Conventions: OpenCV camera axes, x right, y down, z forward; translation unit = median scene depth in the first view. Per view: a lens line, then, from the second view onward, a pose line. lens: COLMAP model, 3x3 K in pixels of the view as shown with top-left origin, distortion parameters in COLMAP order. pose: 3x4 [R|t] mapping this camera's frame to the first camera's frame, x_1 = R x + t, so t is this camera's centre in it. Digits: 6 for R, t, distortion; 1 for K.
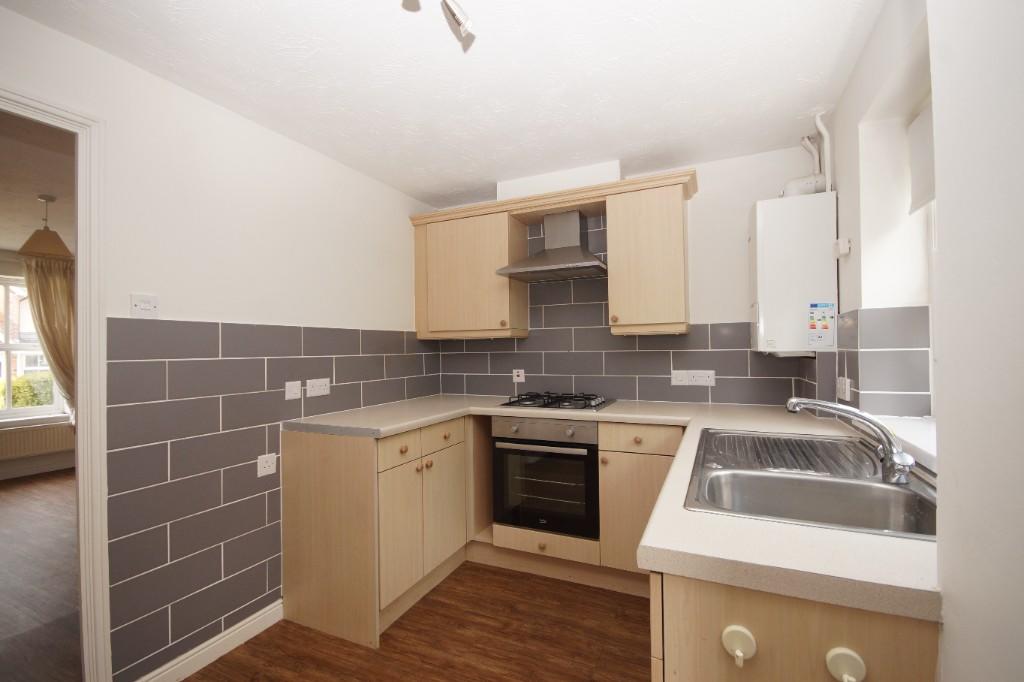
lens RADIAL K [[455.5, 0, 509.6], [0, 455.5, 341.7], [0, 0, 1]] dist [-0.000880, -0.000044]
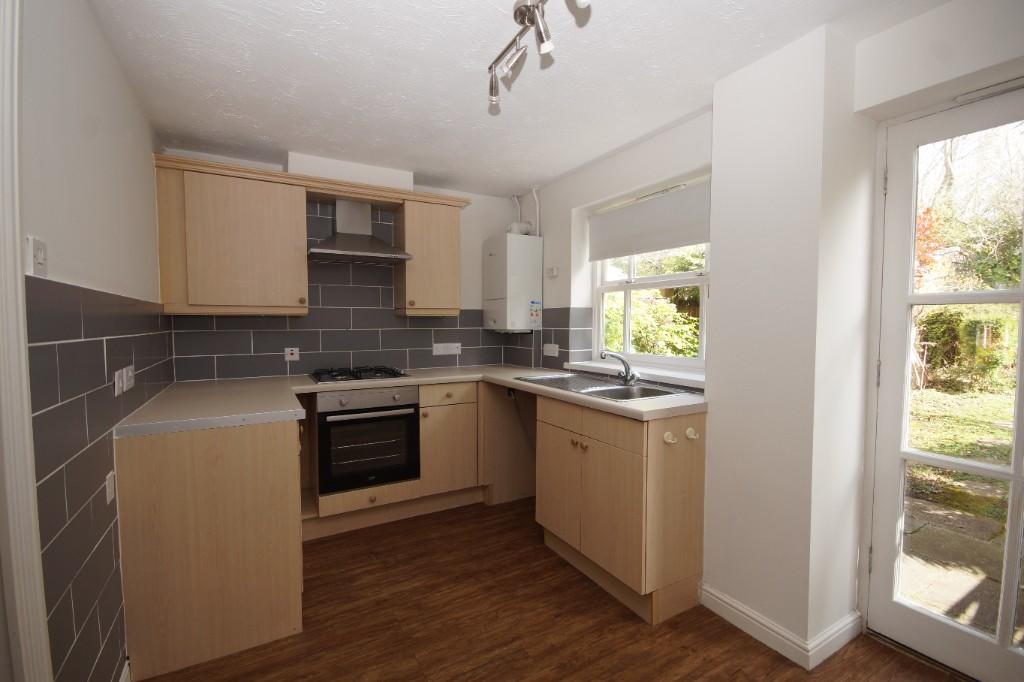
lens RADIAL K [[465.0, 0, 512.0], [0, 465.0, 341.0], [0, 0, 1]] dist [-0.015570, -0.000576]
pose [[0.561970, -0.020474, 0.826904, -0.706901], [-0.018021, 0.999153, 0.036986, 0.001794], [-0.826962, -0.035687, 0.561125, 0.072263]]
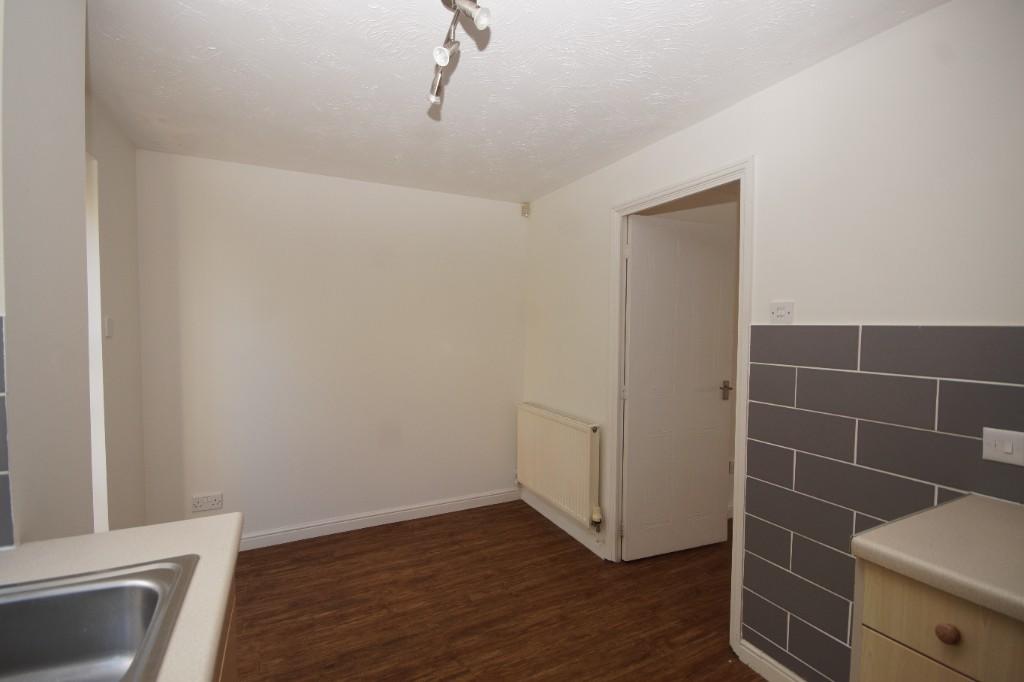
lens RADIAL K [[455.5, 0, 509.6], [0, 455.5, 341.7], [0, 0, 1]] dist [-0.000880, -0.000044]
pose [[-0.617857, 0.035015, -0.785510, 0.291884], [0.014260, 0.999343, 0.033330, -0.040954], [0.786161, 0.009392, -0.617951, 0.848786]]
